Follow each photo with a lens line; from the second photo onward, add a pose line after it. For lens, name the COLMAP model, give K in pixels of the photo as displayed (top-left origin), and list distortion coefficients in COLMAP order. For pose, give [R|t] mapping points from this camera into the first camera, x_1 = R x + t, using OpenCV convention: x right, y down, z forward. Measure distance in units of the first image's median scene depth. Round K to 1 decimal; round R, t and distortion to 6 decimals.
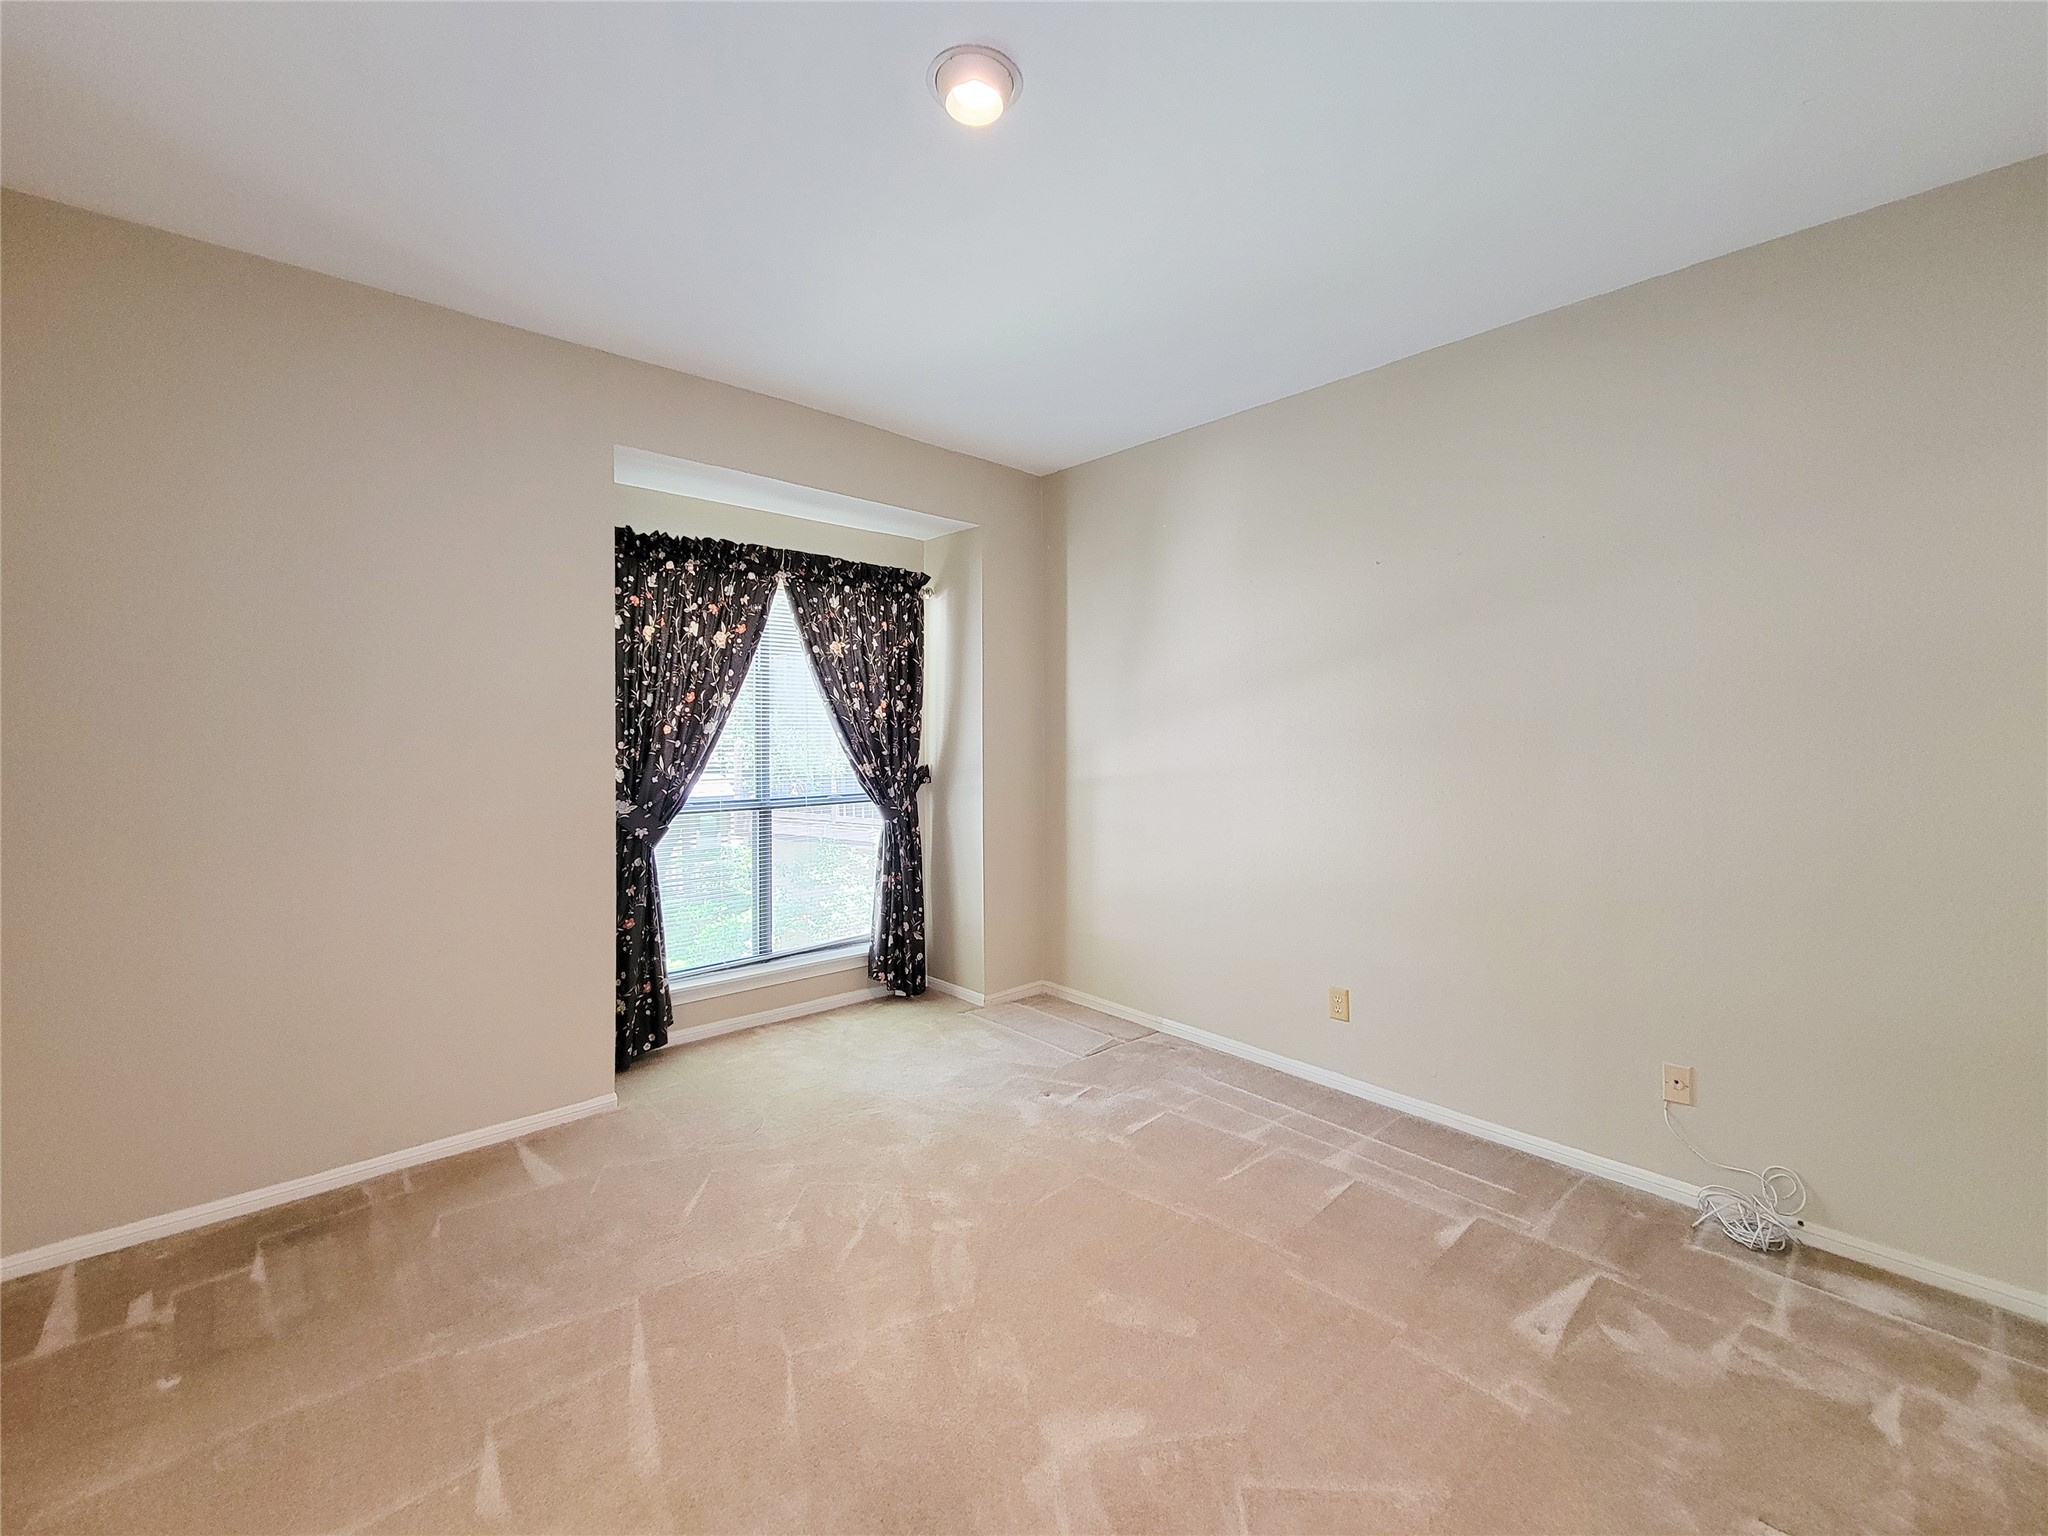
lens RADIAL K [[840.4, 0, 1027.6], [0, 840.4, 734.8], [0, 0, 1]] dist [0.001575, -0.002365]
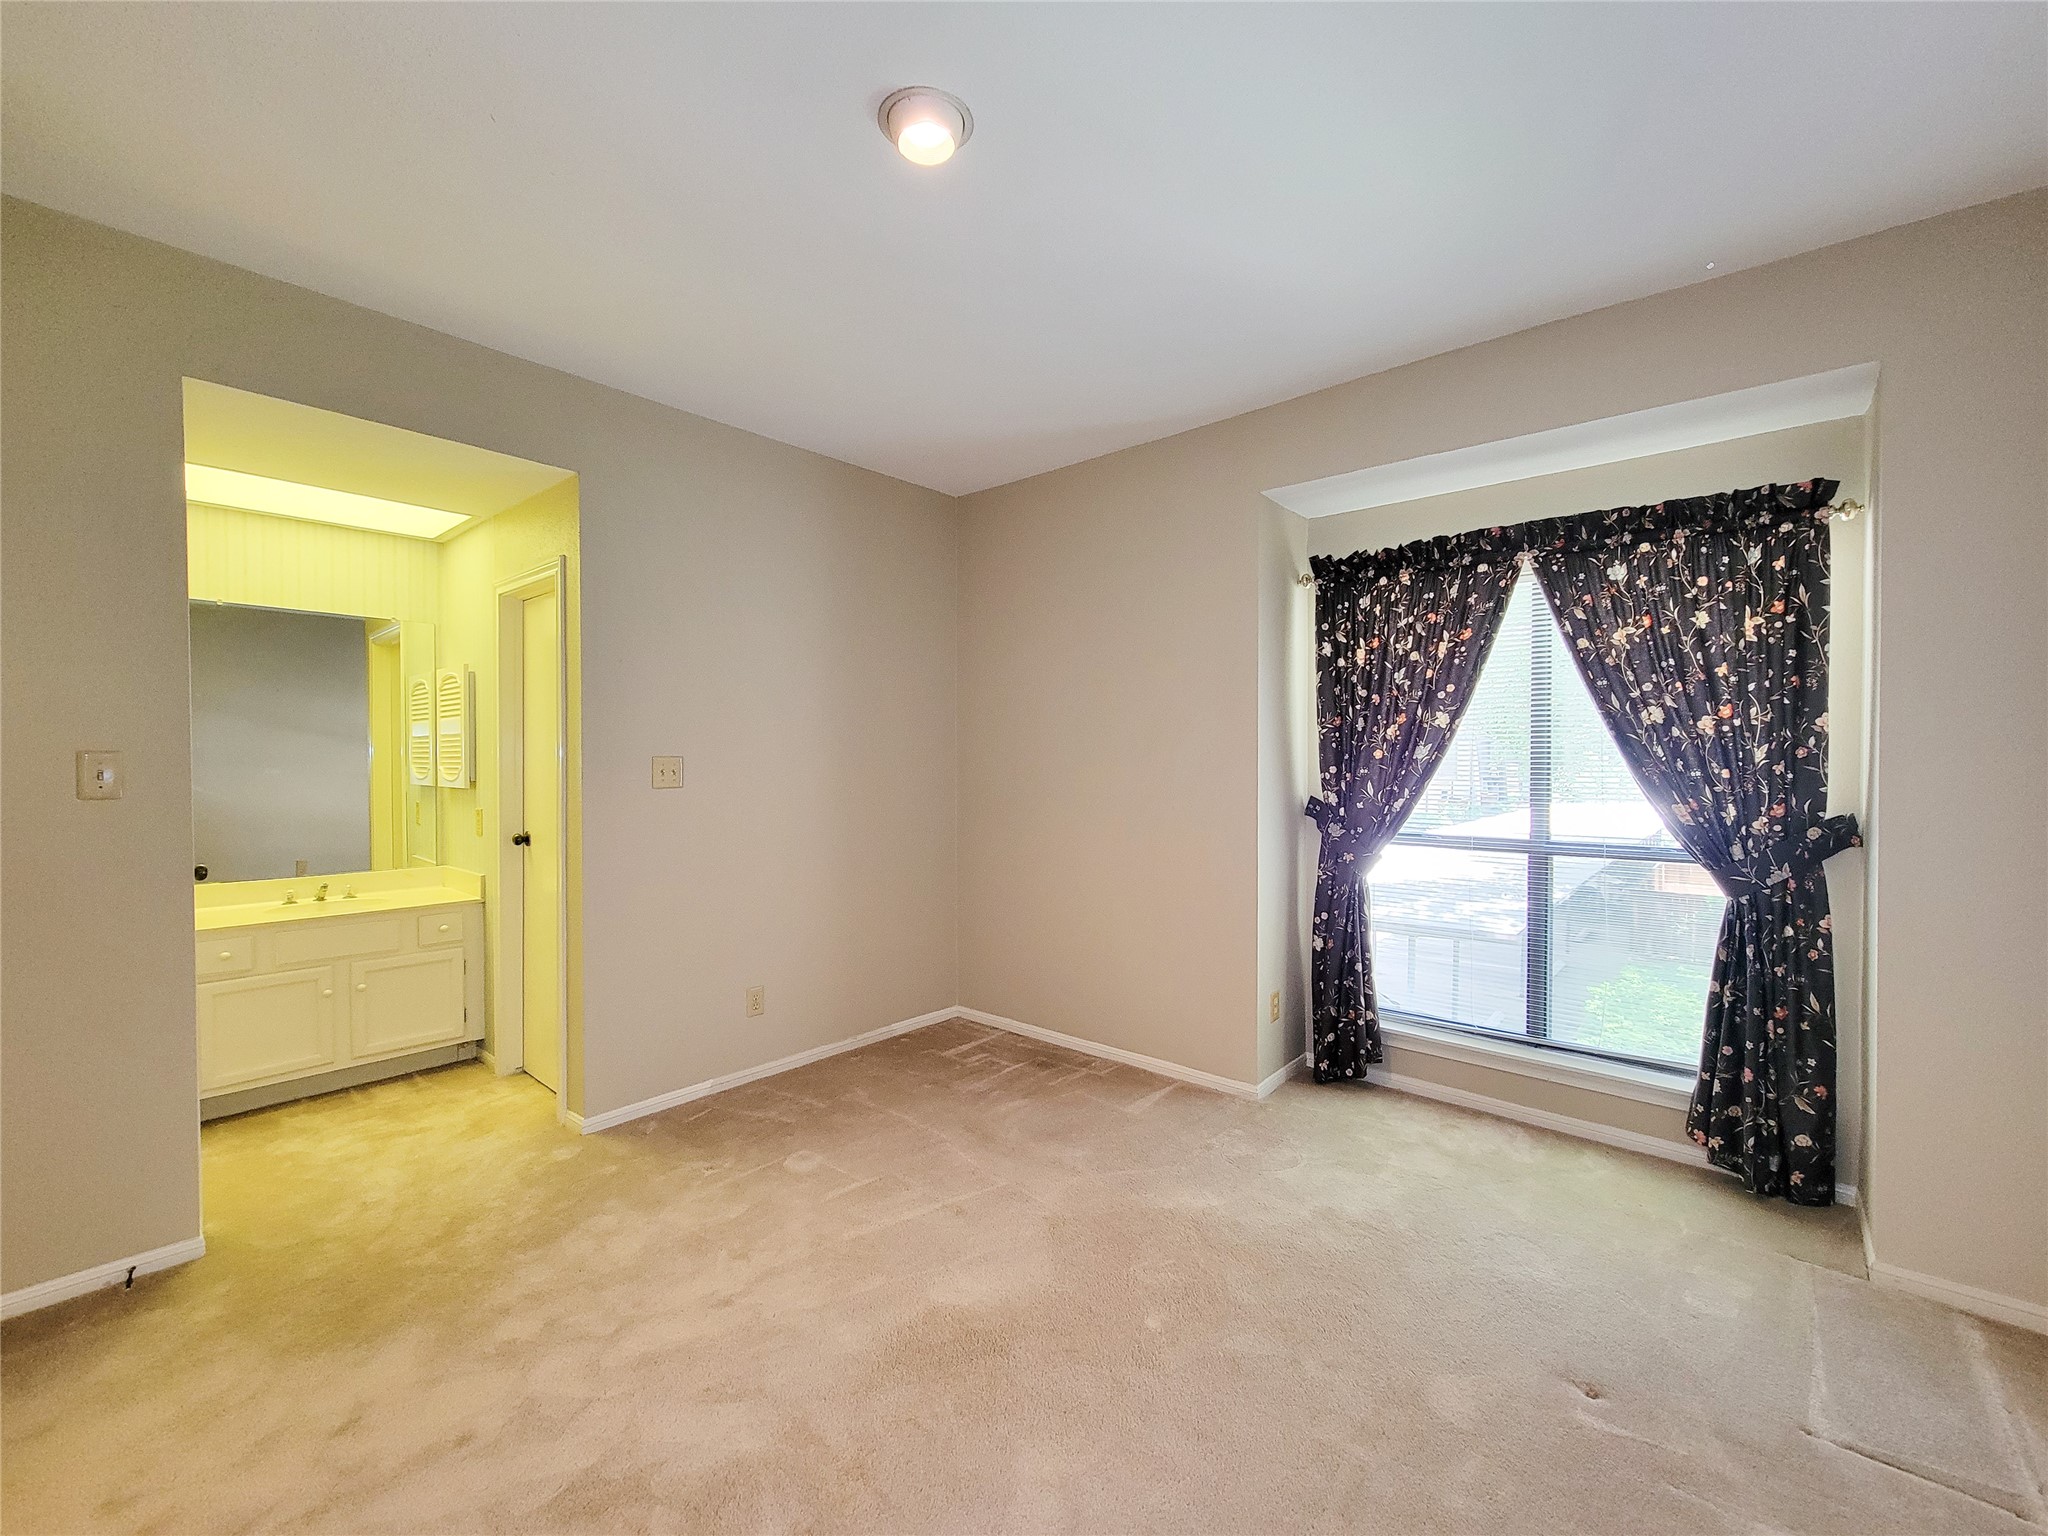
lens RADIAL K [[840.4, 0, 1025.0], [0, 840.4, 766.9], [0, 0, 1]] dist [0.001575, -0.002365]
pose [[0.116878, 0.015465, -0.993026, 0.419082], [0.002251, 0.999872, 0.015836, -0.006903], [0.993144, -0.004086, 0.116828, 0.430828]]
